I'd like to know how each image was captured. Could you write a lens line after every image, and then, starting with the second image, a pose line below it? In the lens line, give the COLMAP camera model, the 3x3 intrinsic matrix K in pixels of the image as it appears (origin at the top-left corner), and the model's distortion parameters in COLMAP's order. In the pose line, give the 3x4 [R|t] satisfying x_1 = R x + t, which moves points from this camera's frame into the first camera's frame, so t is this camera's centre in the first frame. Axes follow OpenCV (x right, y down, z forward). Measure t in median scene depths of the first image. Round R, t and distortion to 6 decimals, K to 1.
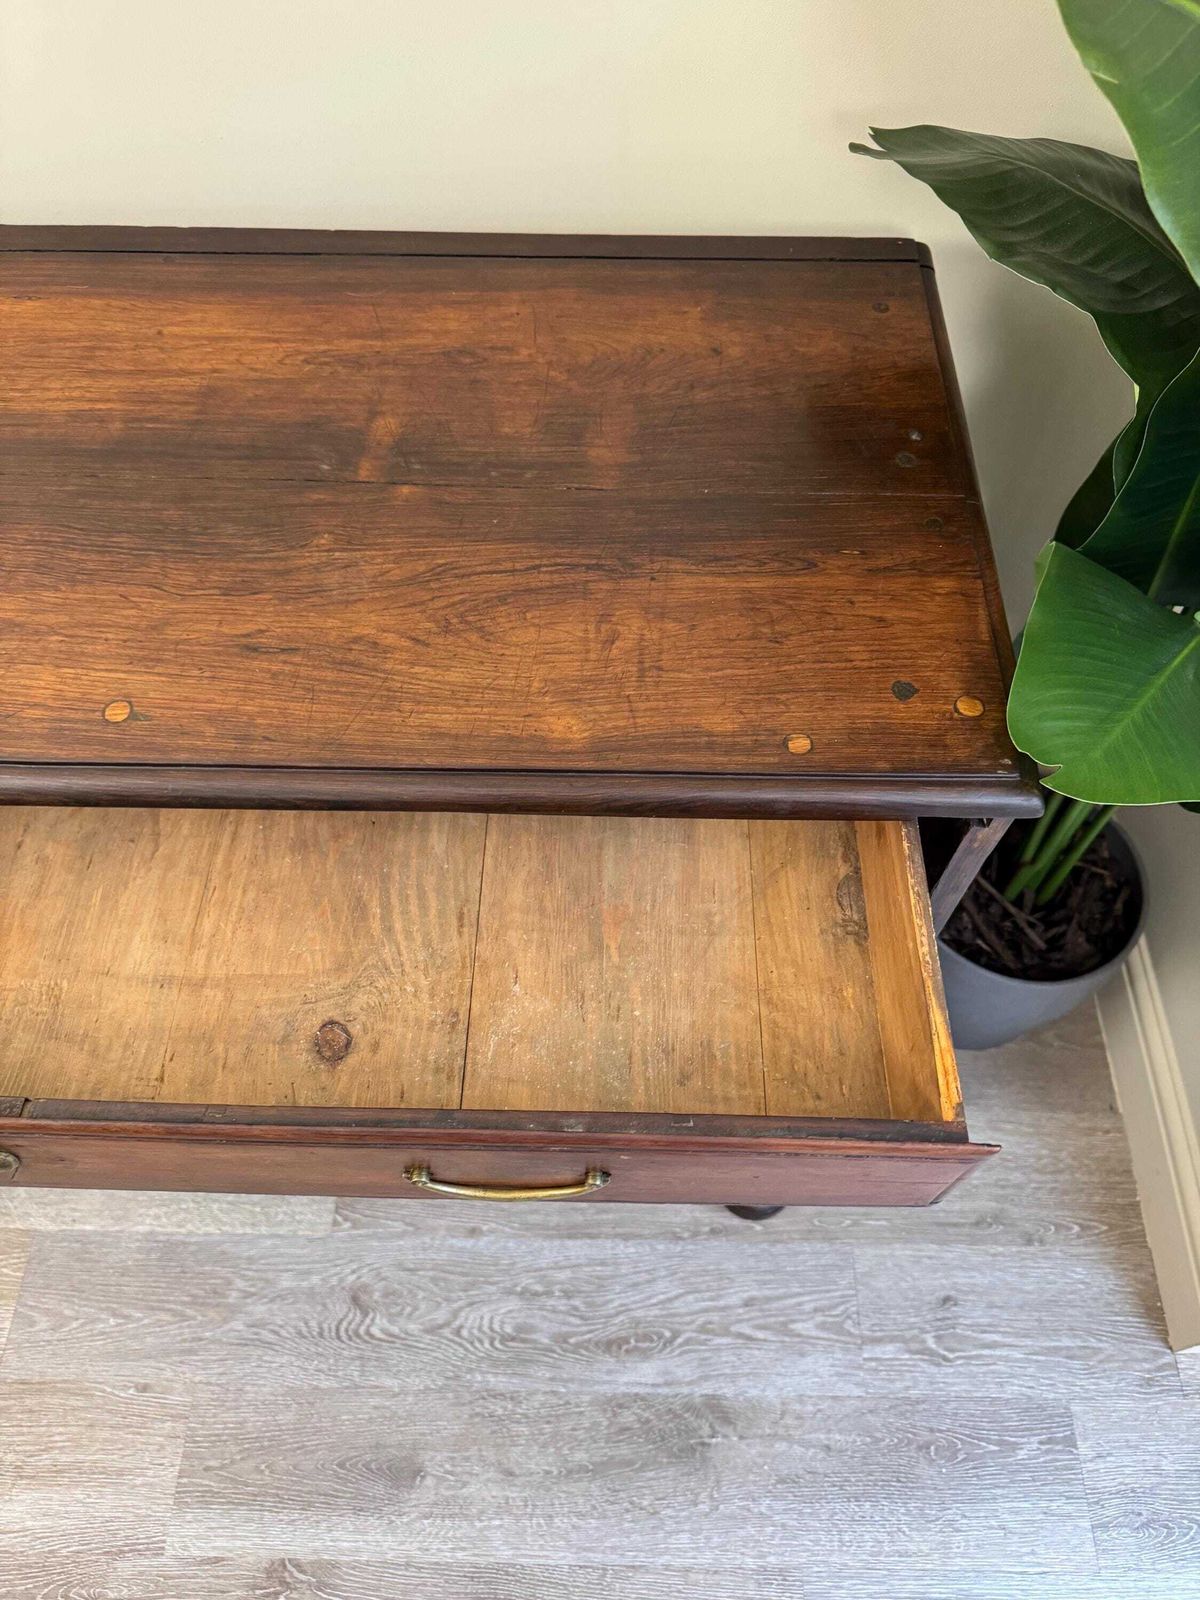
lens RADIAL K [[1151.5, 0, 615.5], [0, 1151.5, 822.5], [0, 0, 1]] dist [0.046817, -0.071700]
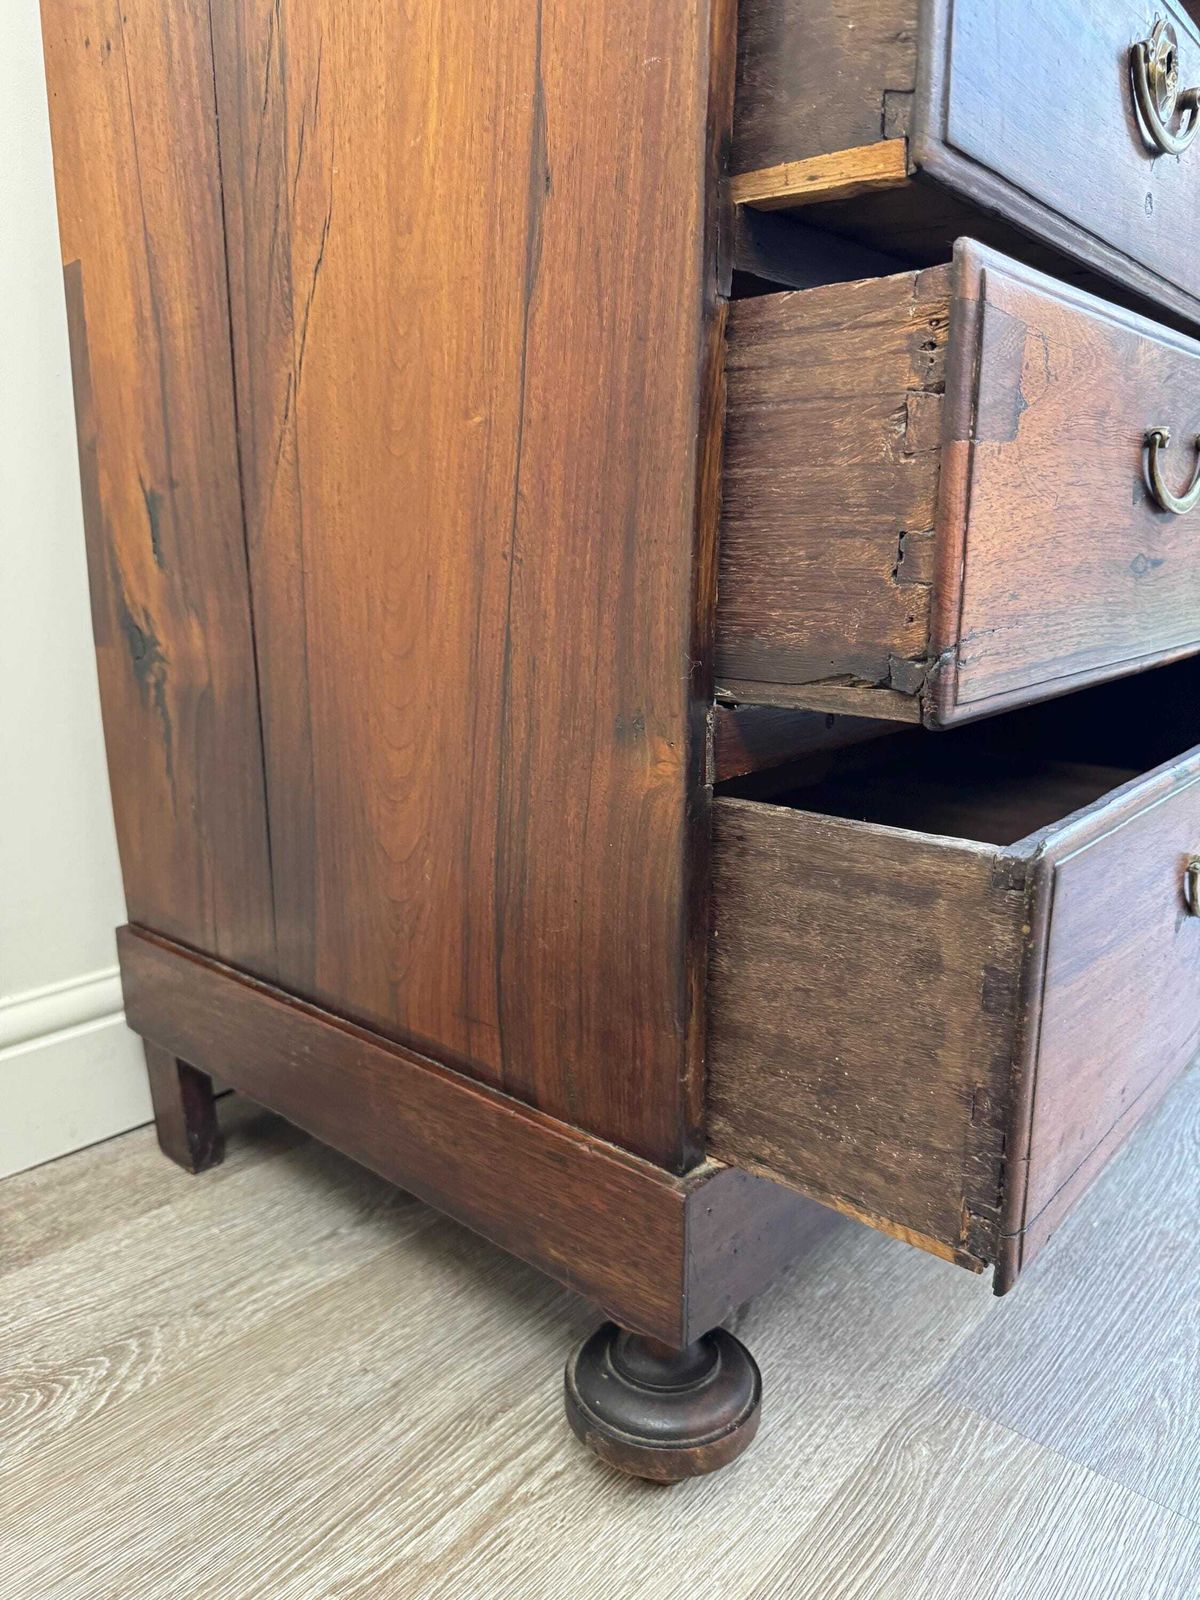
lens RADIAL K [[1151.5, 0, 591.7], [0, 1151.5, 817.3], [0, 0, 1]] dist [0.046817, -0.071700]
pose [[0.648245, -0.192107, 0.736799, -0.937802], [0.649617, 0.644320, -0.403546, 0.319867], [-0.397210, 0.740234, 0.542473, 0.659356]]
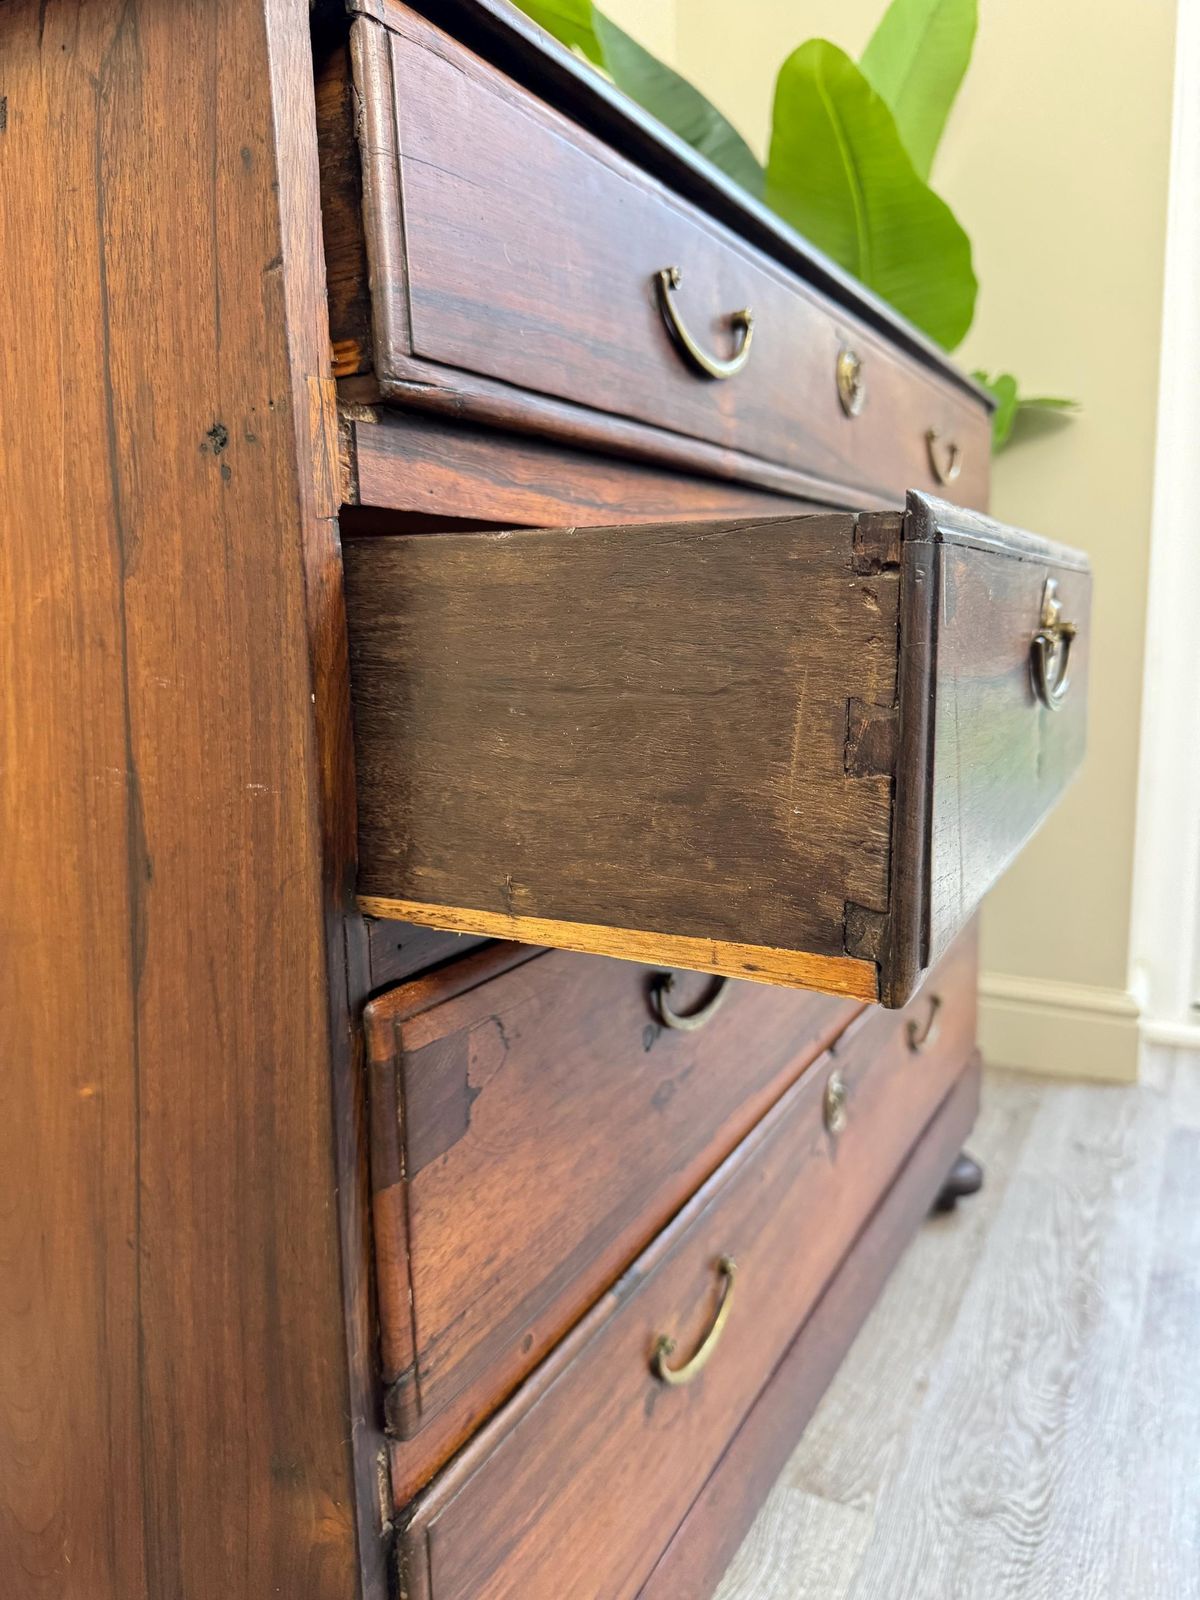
lens RADIAL K [[1177.7, 0, 593.7], [0, 1177.7, 810.3], [0, 0, 1]] dist [0.004300, -0.030712]
pose [[0.462357, -0.168505, 0.870535, -0.861546], [0.765554, 0.571221, -0.296032, 0.214635], [-0.447385, 0.803314, 0.393107, 0.522710]]
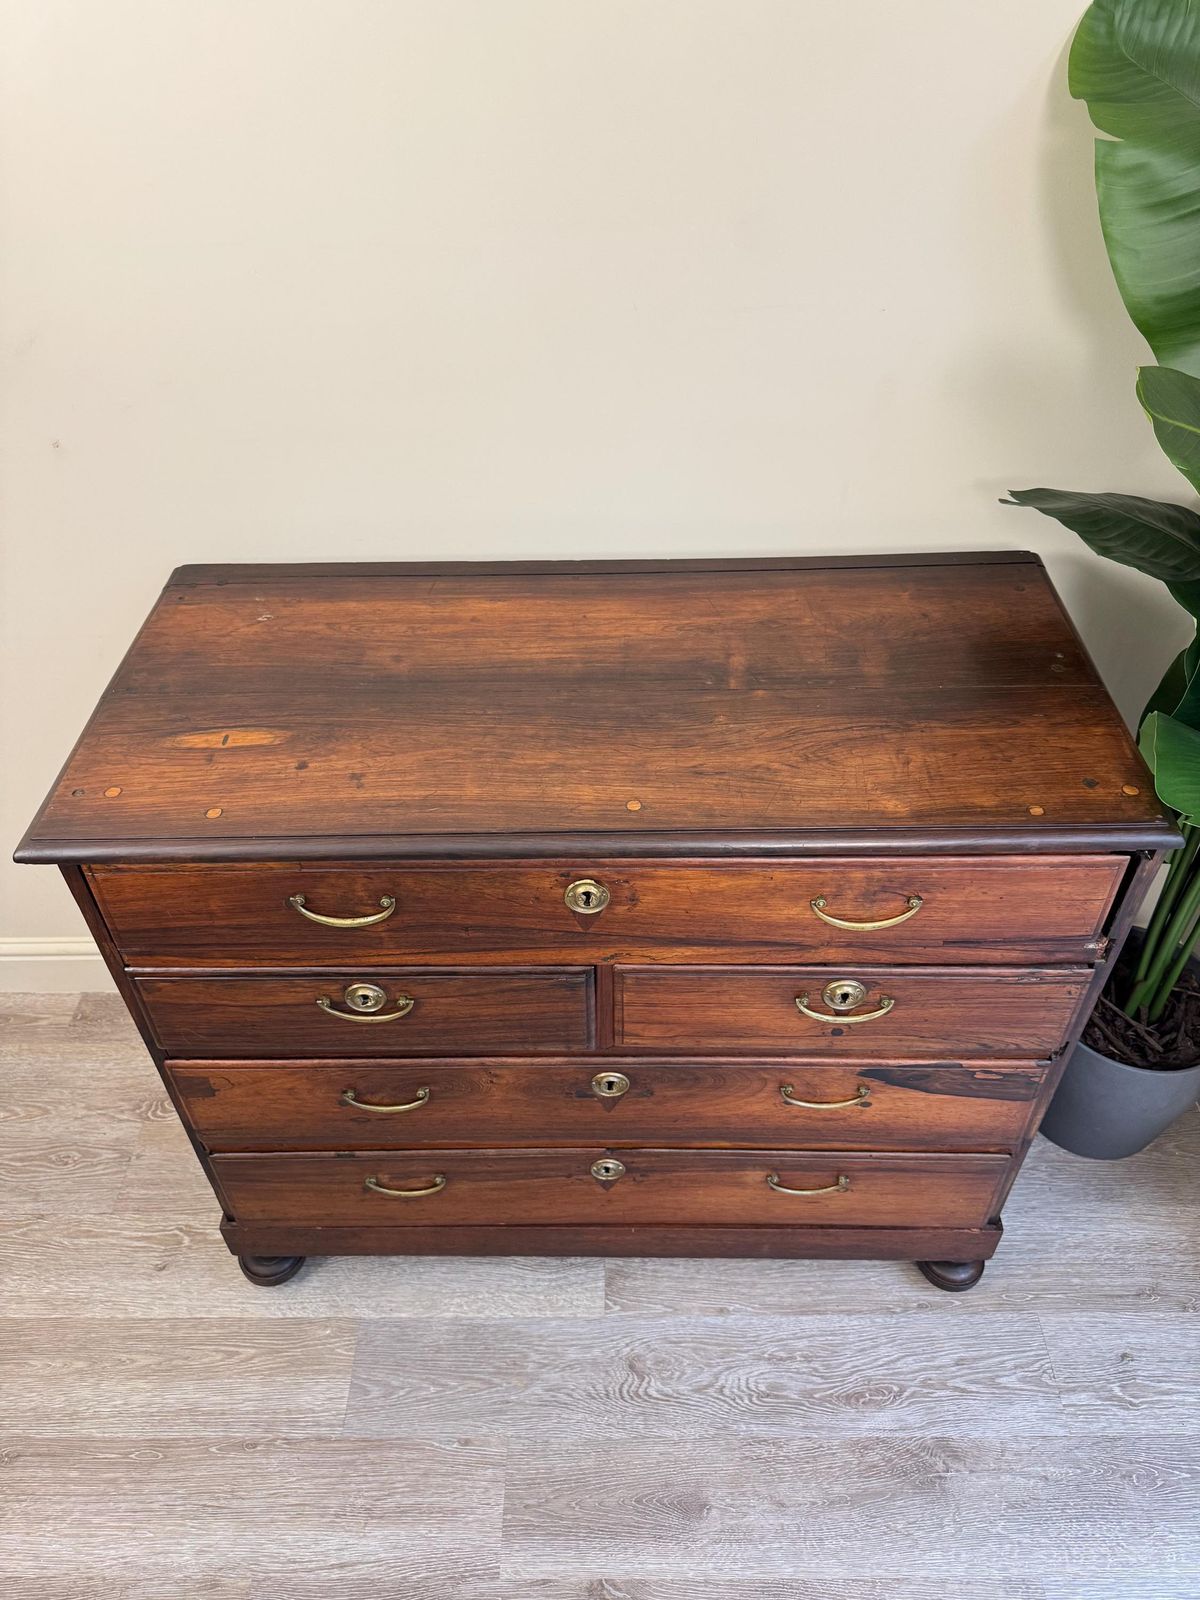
lens RADIAL K [[1151.5, 0, 606.5], [0, 1151.5, 813.0], [0, 0, 1]] dist [0.046817, -0.071700]
pose [[0.999516, -0.029114, -0.010934, -0.225504], [0.024969, 0.960857, -0.275919, 0.194101], [0.018539, 0.275513, 0.961119, -0.325017]]
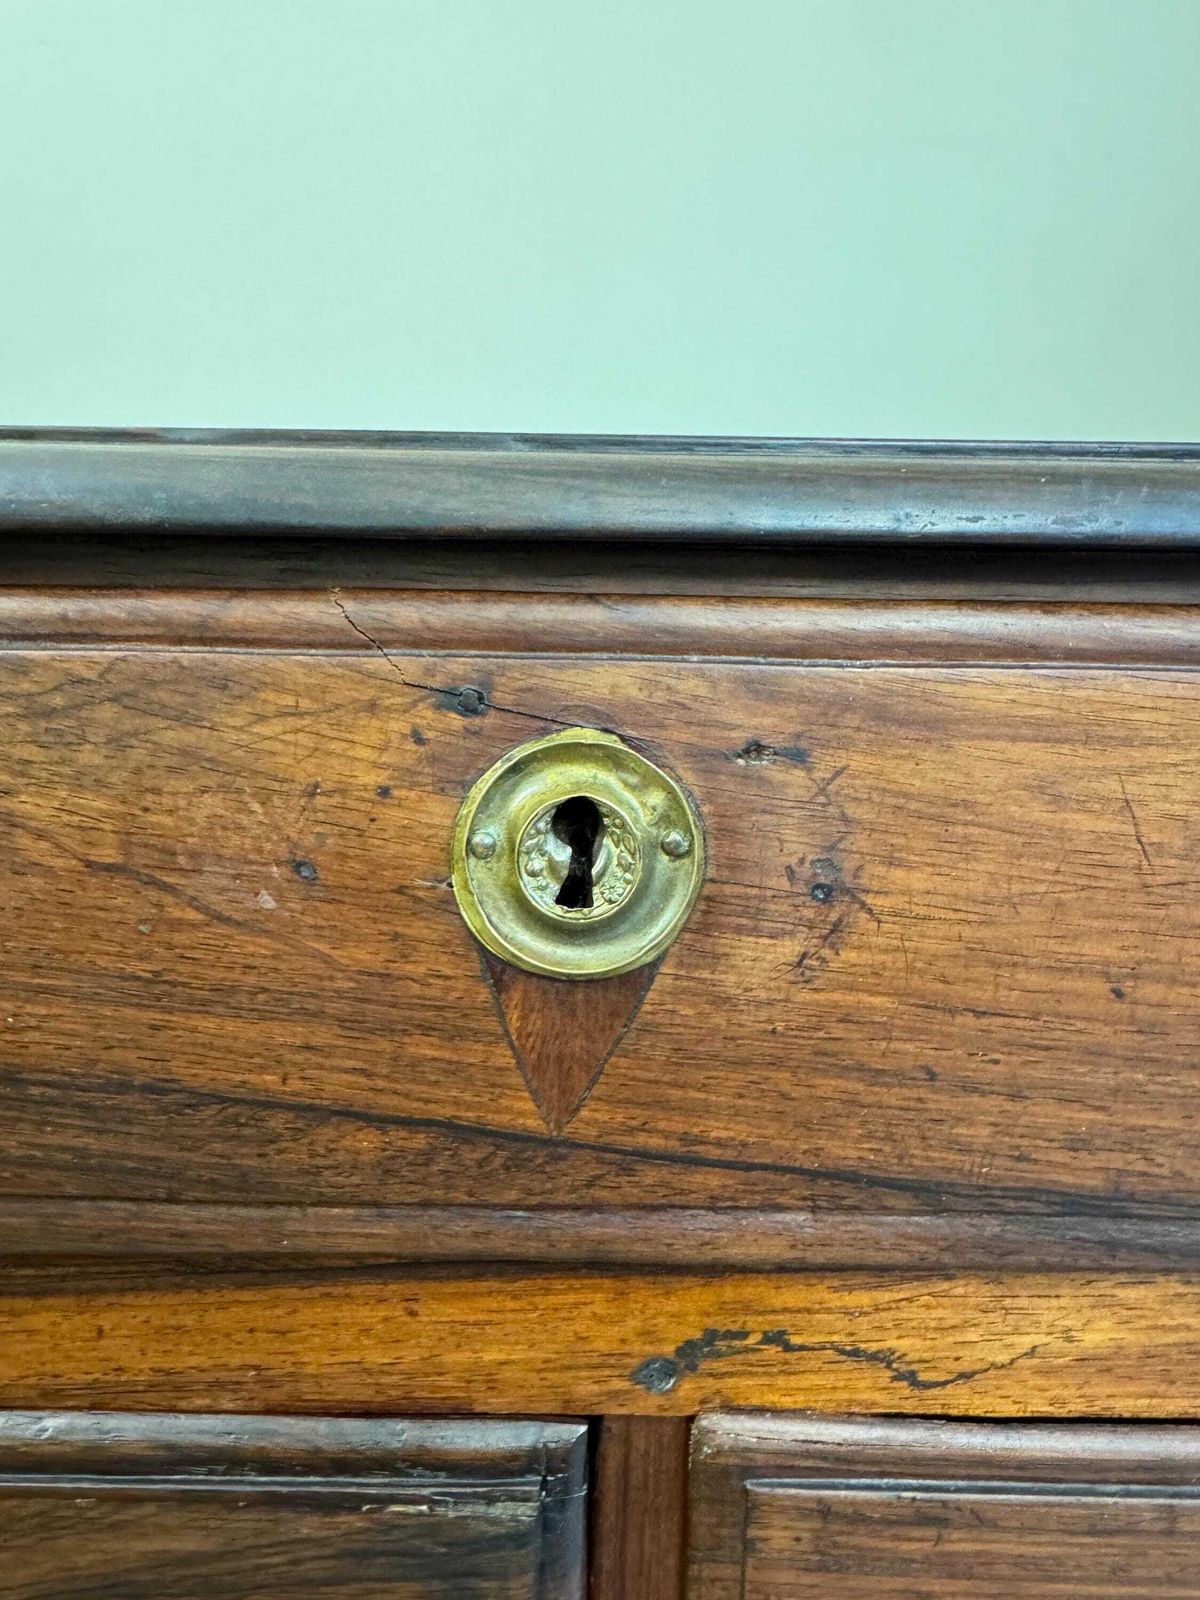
lens RADIAL K [[1151.5, 0, 614.6], [0, 1151.5, 787.0], [0, 0, 1]] dist [0.046817, -0.071700]
pose [[0.999791, 0.006557, 0.019384, -0.249259], [0.011376, 0.609291, -0.792865, 0.135549], [-0.017010, 0.792919, 0.609089, 0.418555]]
